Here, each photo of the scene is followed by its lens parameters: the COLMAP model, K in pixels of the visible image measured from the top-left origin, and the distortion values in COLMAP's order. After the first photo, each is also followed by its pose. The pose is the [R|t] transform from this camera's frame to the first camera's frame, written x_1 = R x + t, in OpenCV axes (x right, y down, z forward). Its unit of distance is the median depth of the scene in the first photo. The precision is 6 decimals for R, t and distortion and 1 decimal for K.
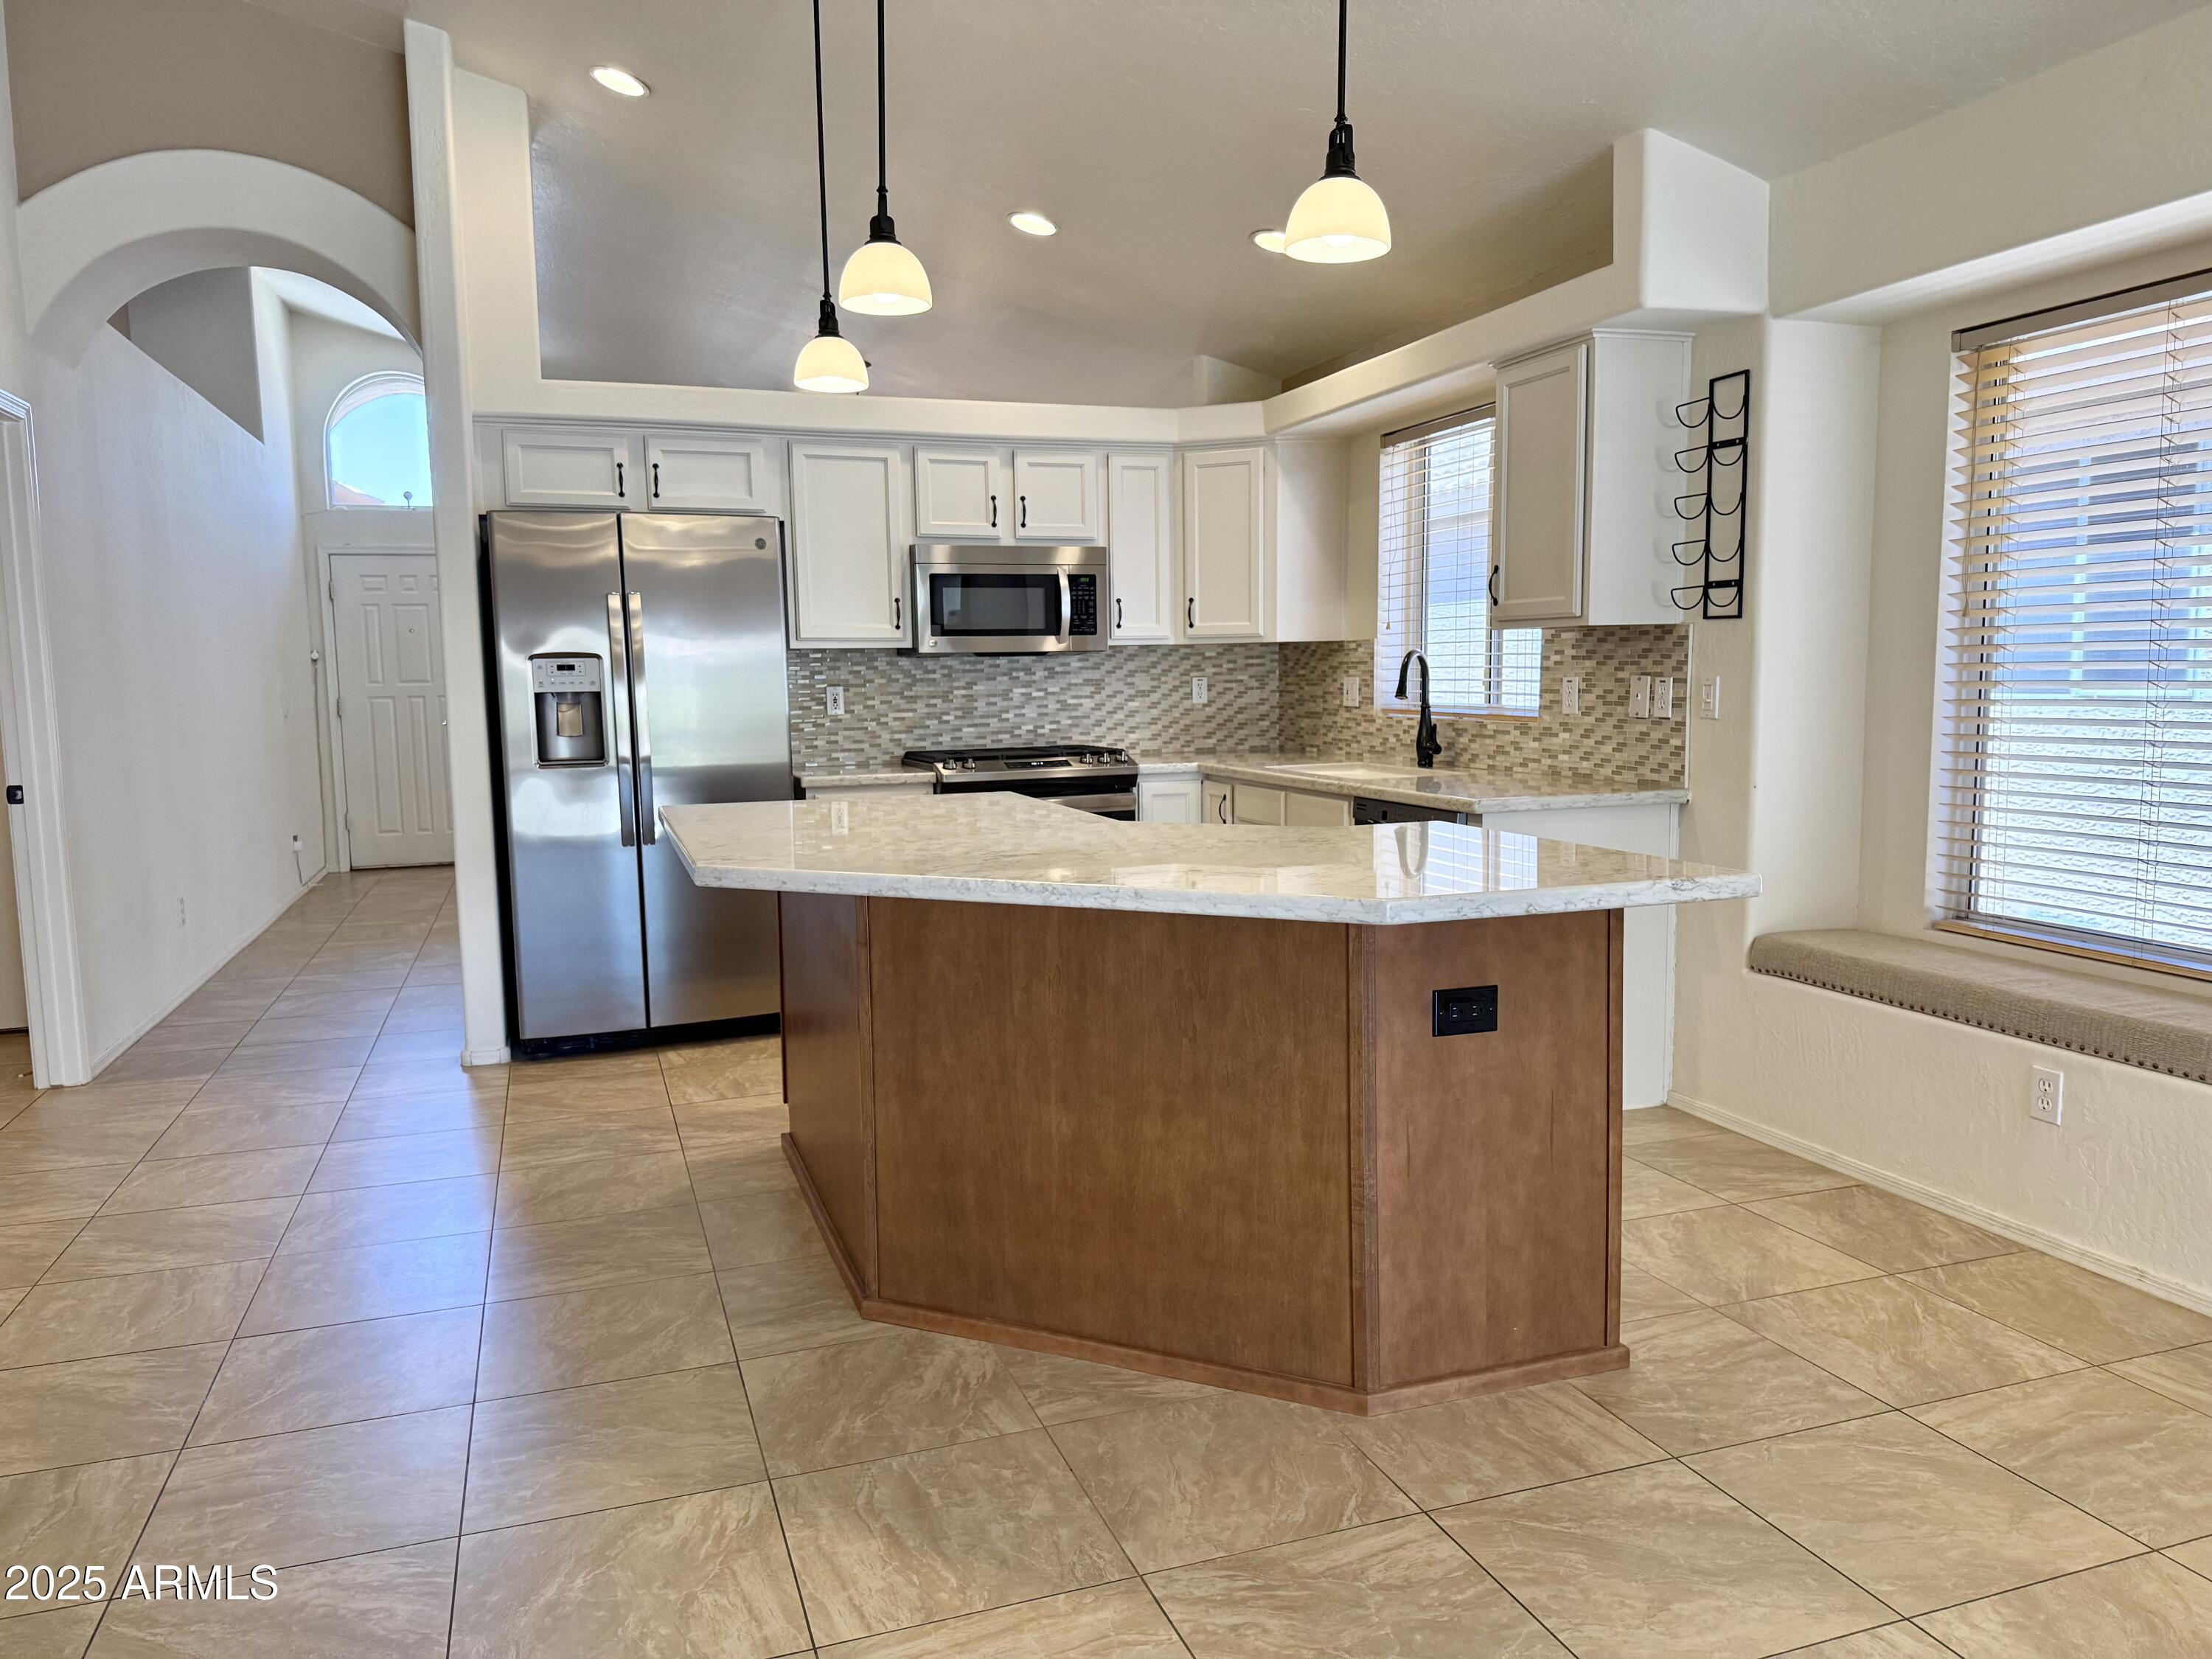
lens RADIAL K [[1546.4, 0, 1110.8], [0, 1546.4, 849.1], [0, 0, 1]] dist [0.065978, -0.080734]
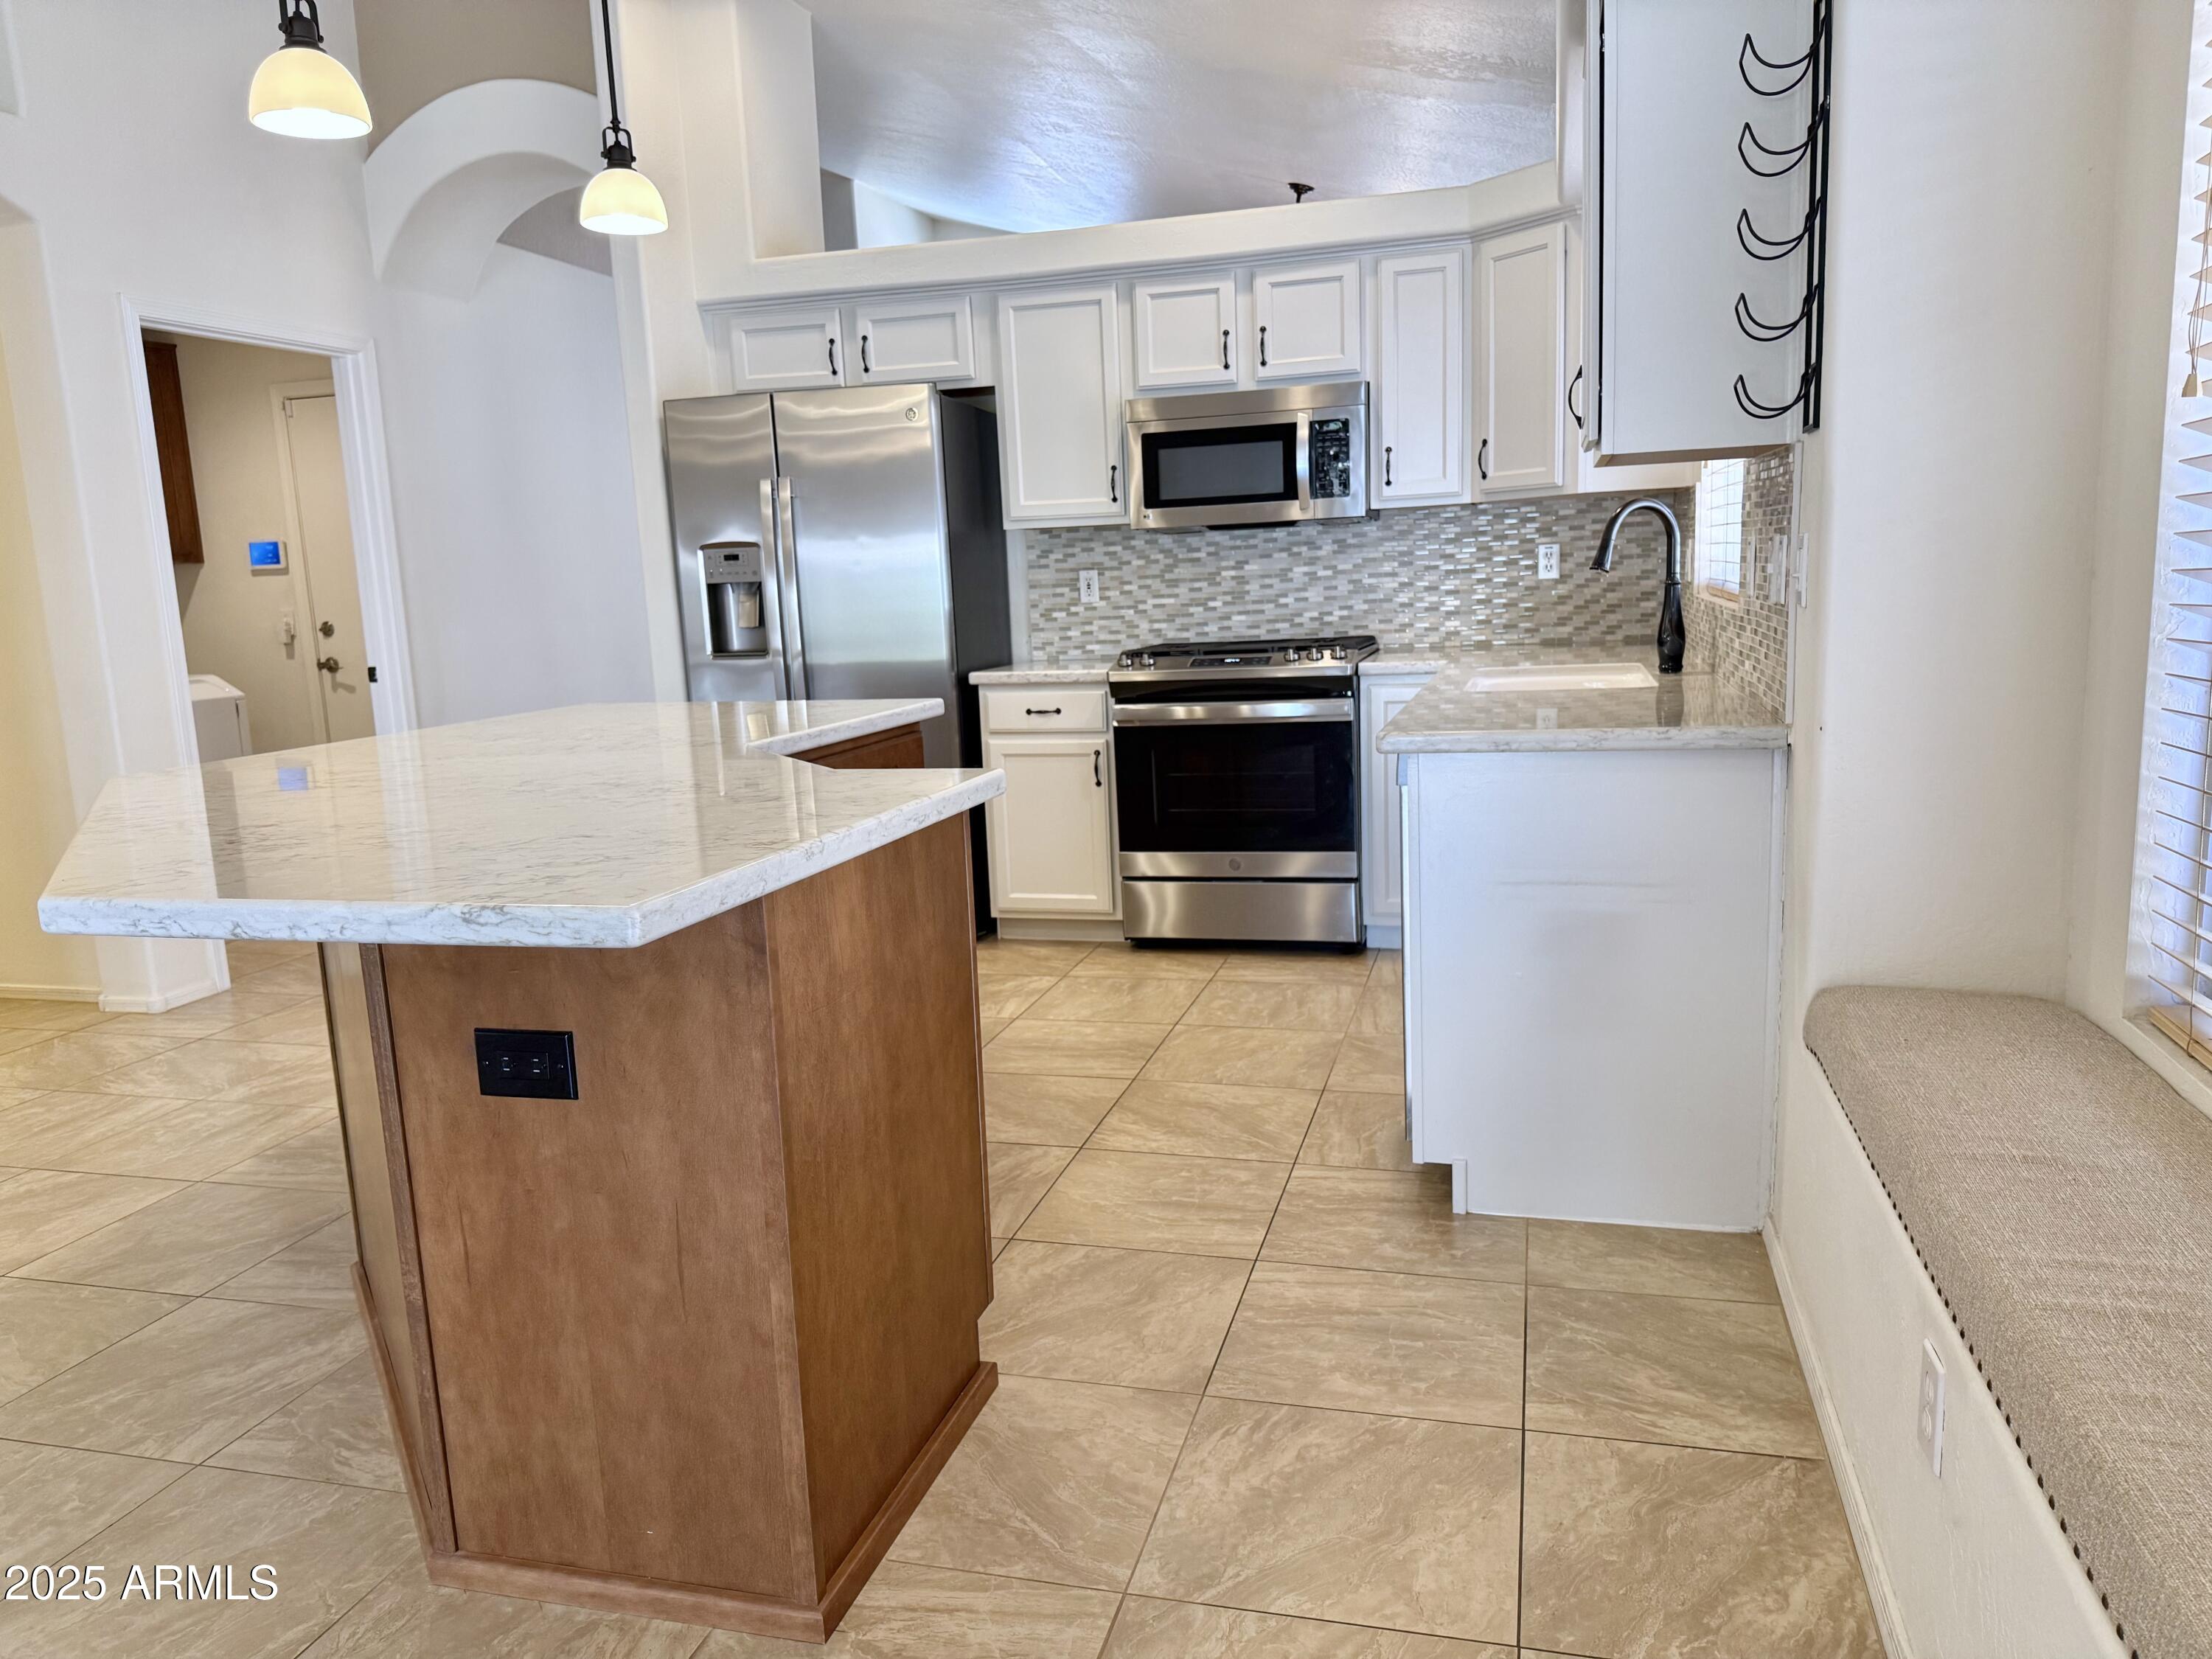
lens RADIAL K [[1546.4, 0, 1156.9], [0, 1546.4, 870.7], [0, 0, 1]] dist [0.065978, -0.080734]
pose [[0.820159, 0.089167, -0.565145, 0.573298], [-0.035985, 0.993864, 0.104588, -0.041316], [0.571003, -0.065442, 0.818335, 0.421431]]
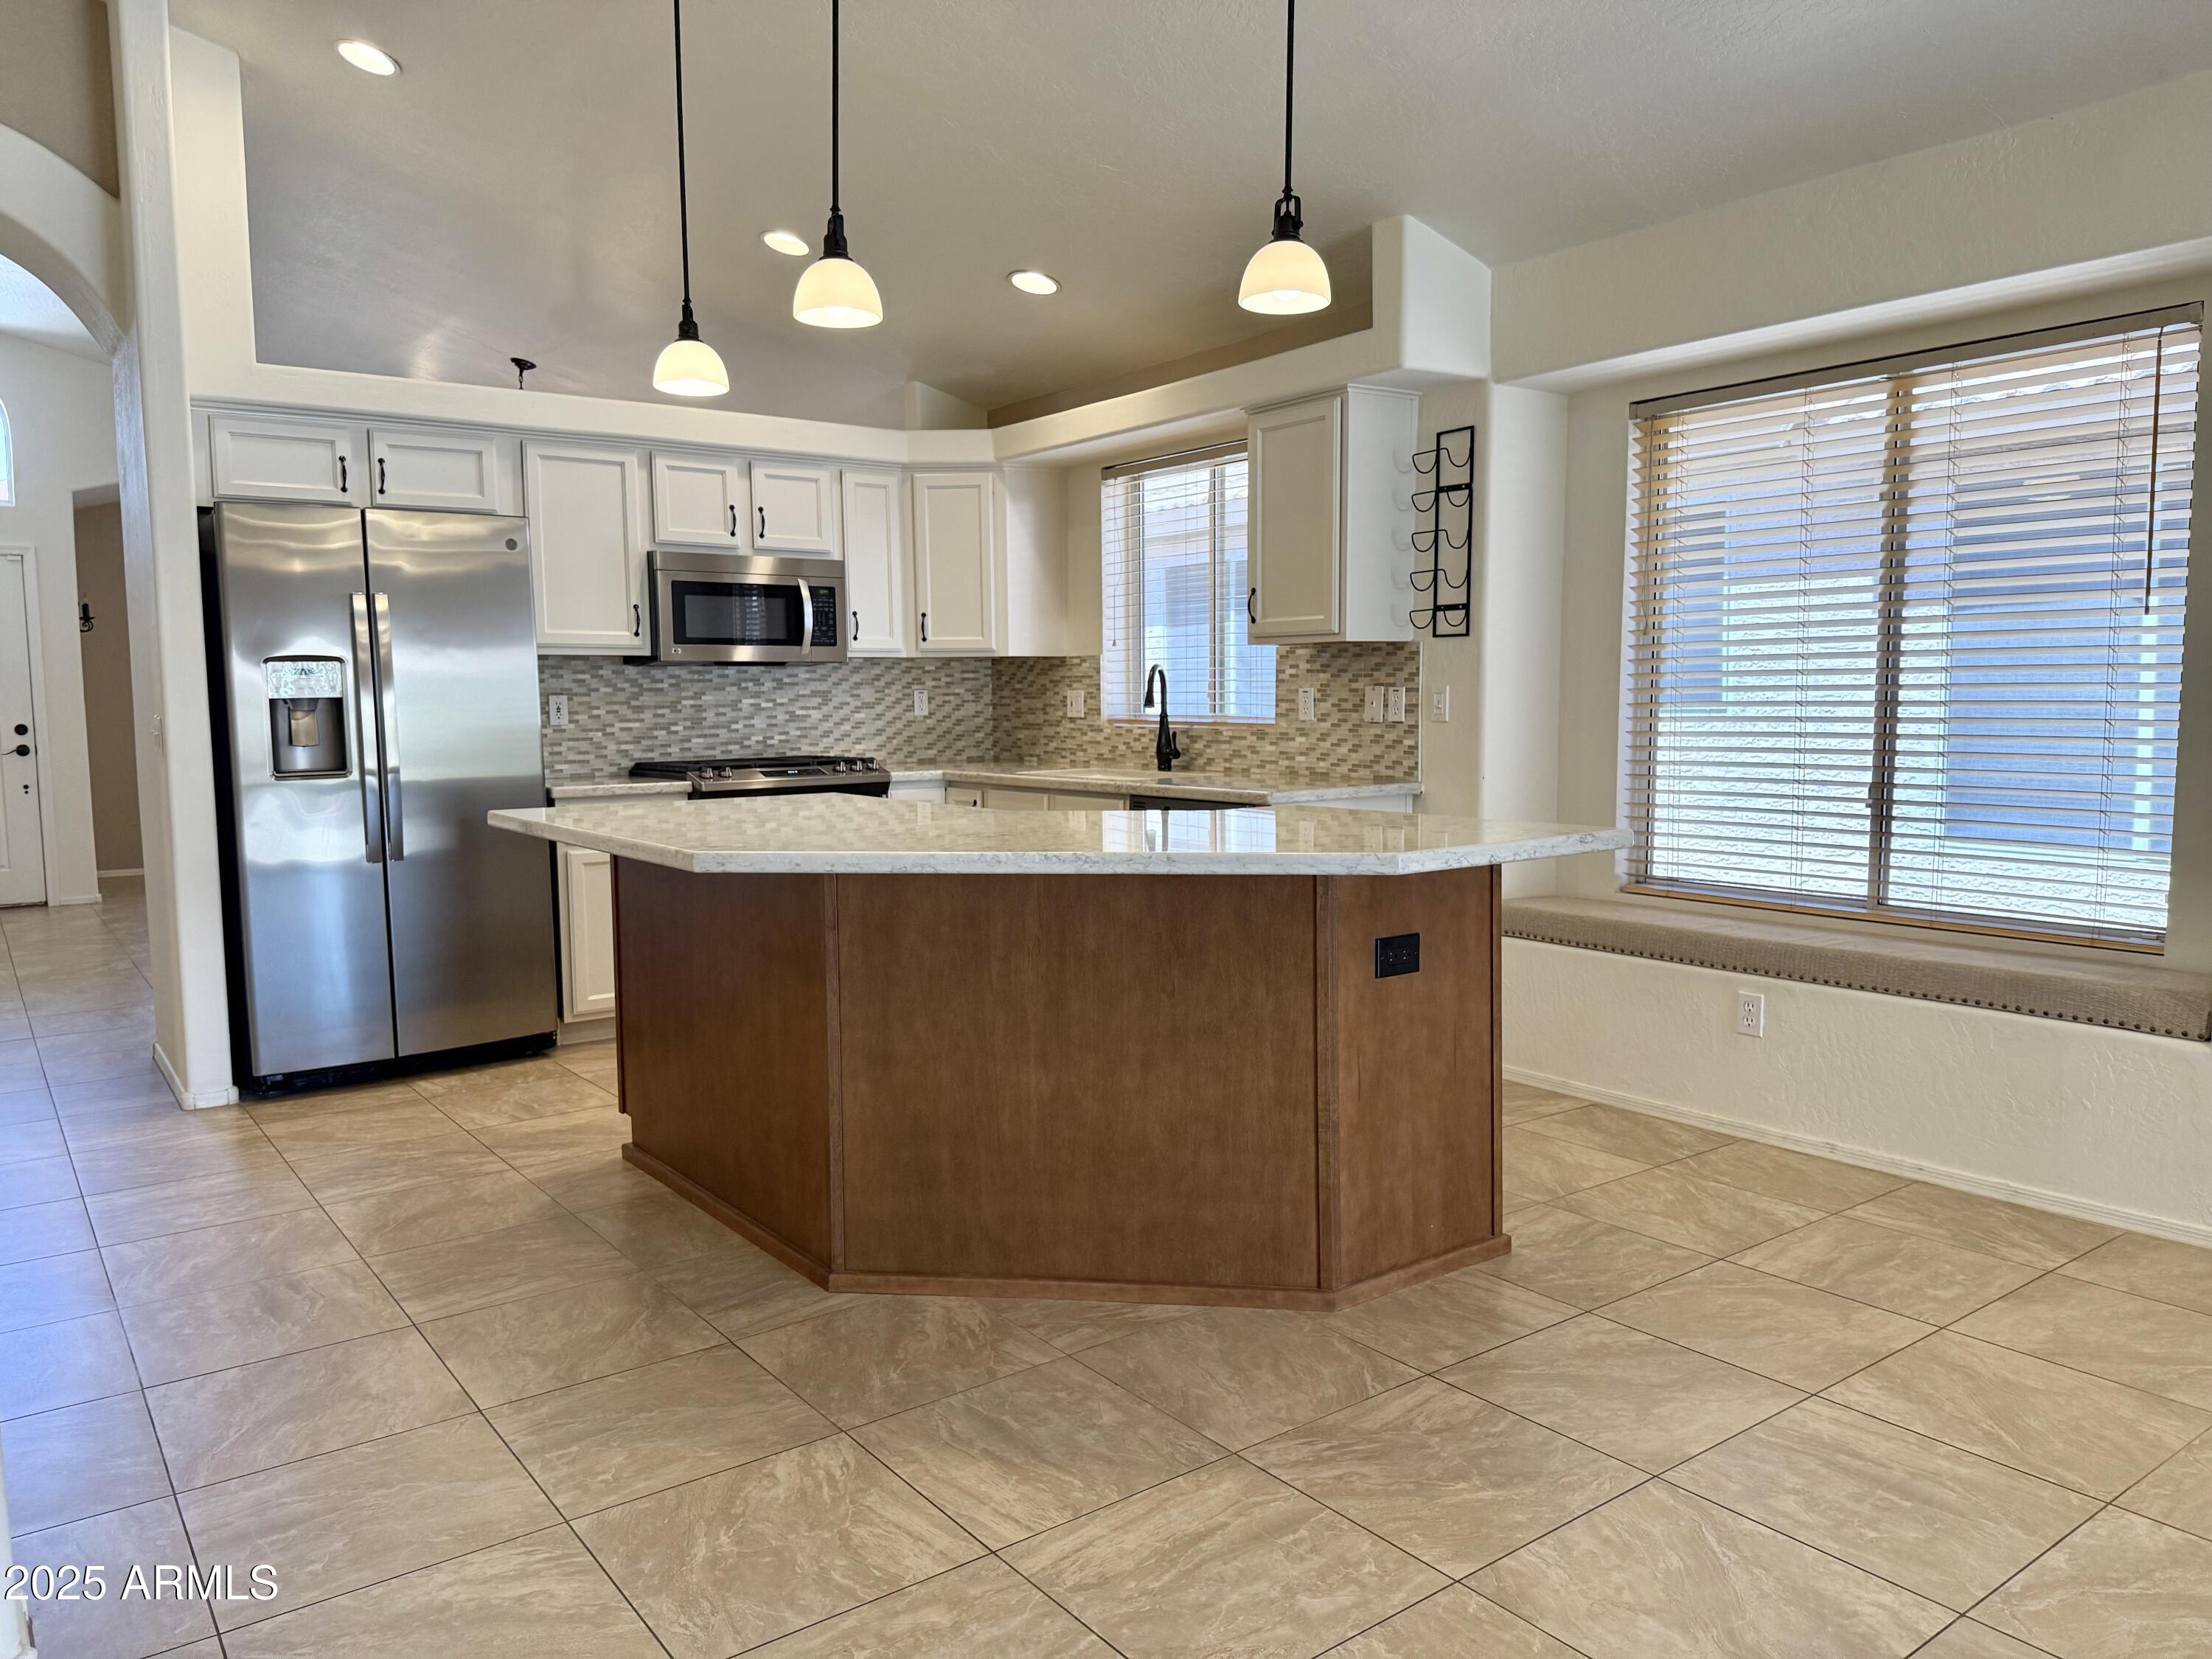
lens RADIAL K [[1546.4, 0, 1110.2], [0, 1546.4, 839.4], [0, 0, 1]] dist [0.065978, -0.080734]
pose [[0.954173, -0.024523, 0.298250, -0.220172], [0.031945, 0.999289, -0.020035, 0.022323], [-0.297547, 0.028645, 0.954277, -0.036677]]
